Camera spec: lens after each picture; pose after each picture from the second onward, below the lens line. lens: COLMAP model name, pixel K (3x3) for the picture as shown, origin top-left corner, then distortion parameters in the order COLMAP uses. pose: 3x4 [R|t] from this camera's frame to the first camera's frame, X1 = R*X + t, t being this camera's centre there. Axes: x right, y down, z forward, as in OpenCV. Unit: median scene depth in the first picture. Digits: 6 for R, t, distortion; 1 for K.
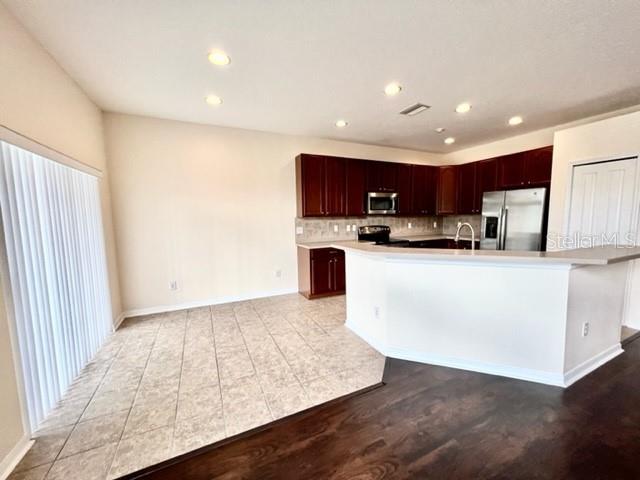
lens RADIAL K [[255.7, 0, 323.6], [0, 255.7, 241.7], [0, 0, 1]] dist [-0.002753, 0.001193]
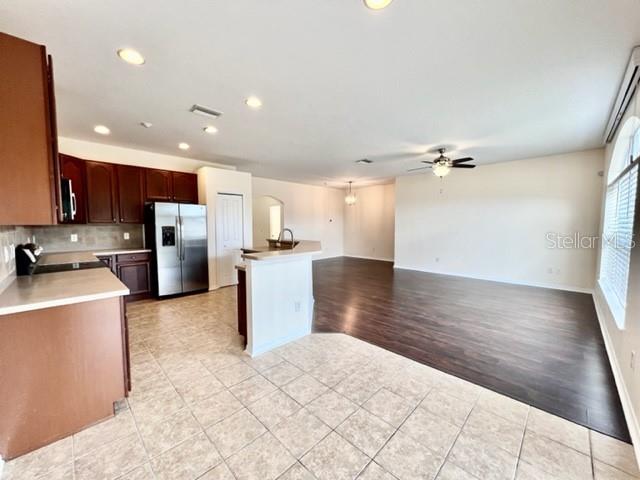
lens RADIAL K [[255.7, 0, 322.3], [0, 255.7, 237.8], [0, 0, 1]] dist [-0.002753, 0.001193]
pose [[-0.341037, -0.035718, 0.939371, -0.512770], [0.102284, 0.991935, 0.074851, -0.059298], [-0.934469, 0.121610, -0.334634, 0.710322]]
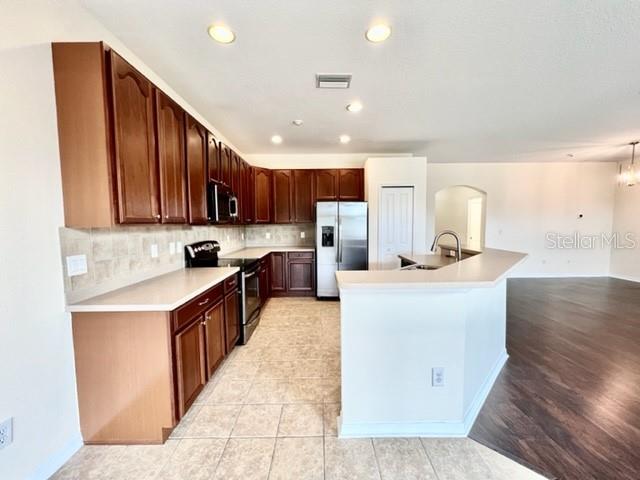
lens RADIAL K [[255.7, 0, 321.0], [0, 255.7, 240.3], [0, 0, 1]] dist [-0.002753, 0.001193]
pose [[0.427130, -0.049122, 0.902855, -0.258993], [0.093811, 0.995542, 0.009784, -0.049781], [-0.899311, 0.080518, 0.429834, 0.548386]]
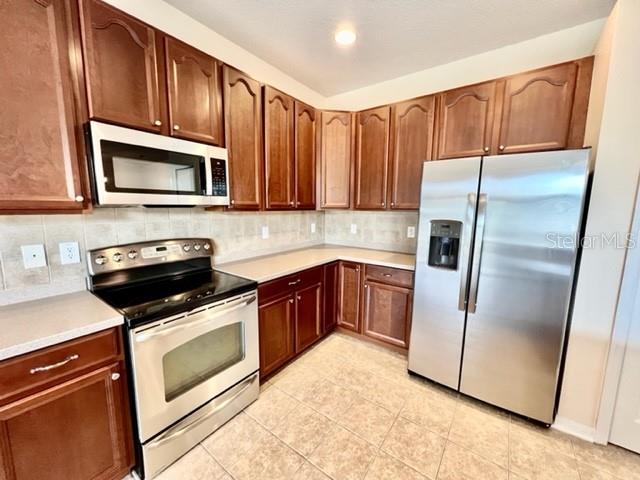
lens RADIAL K [[255.7, 0, 321.9], [0, 255.7, 241.1], [0, 0, 1]] dist [-0.002753, 0.001193]
pose [[0.883337, -0.040398, 0.466994, 0.260312], [0.023302, 0.998832, 0.042329, -0.079417], [-0.468159, -0.026509, 0.883247, 0.672873]]
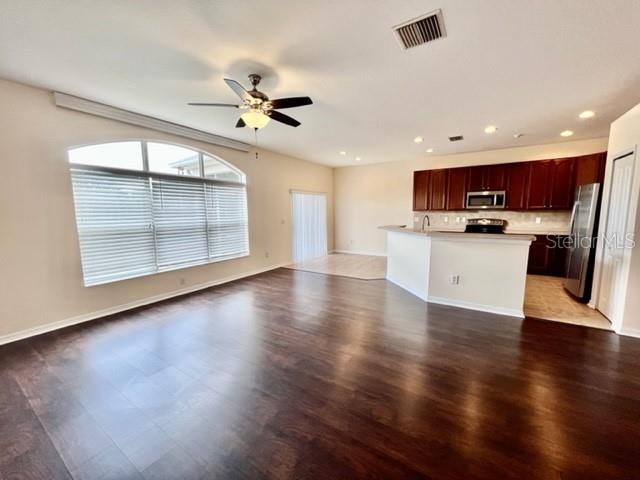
lens RADIAL K [[255.7, 0, 323.3], [0, 255.7, 242.6], [0, 0, 1]] dist [-0.002753, 0.001193]
pose [[0.525770, 0.114133, -0.842935, 0.921895], [-0.082818, 0.993118, 0.082811, 0.013677], [0.846586, 0.026270, 0.531603, -0.300517]]
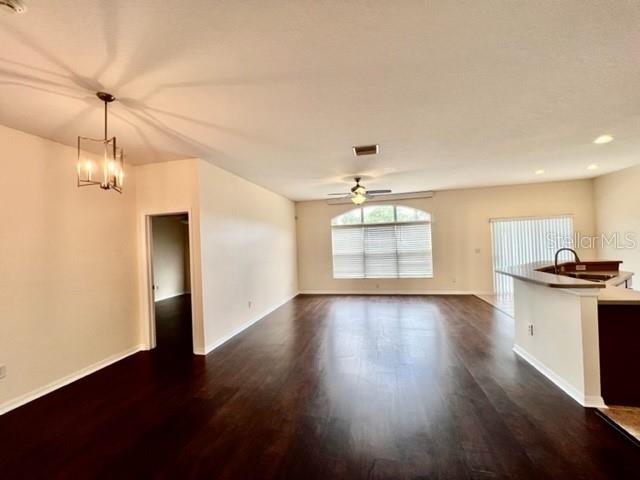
lens RADIAL K [[255.7, 0, 318.2], [0, 255.7, 240.0], [0, 0, 1]] dist [-0.002753, 0.001193]
pose [[-0.619539, 0.034892, -0.784190, 1.315959], [-0.026985, 0.997474, 0.065702, -0.098485], [0.784502, 0.061867, -0.617032, 0.433424]]
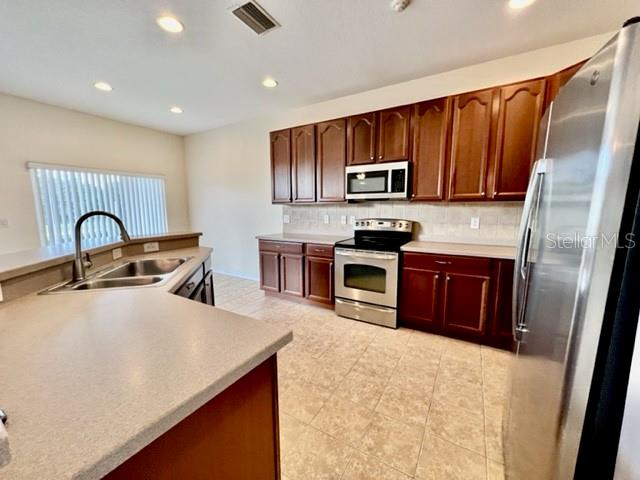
lens RADIAL K [[255.7, 0, 324.6], [0, 255.7, 243.5], [0, 0, 1]] dist [-0.002753, 0.001193]
pose [[0.564885, 0.131924, -0.814555, 0.715435], [-0.082906, 0.991216, 0.103041, -0.061545], [0.820994, 0.009325, 0.570861, 0.592293]]
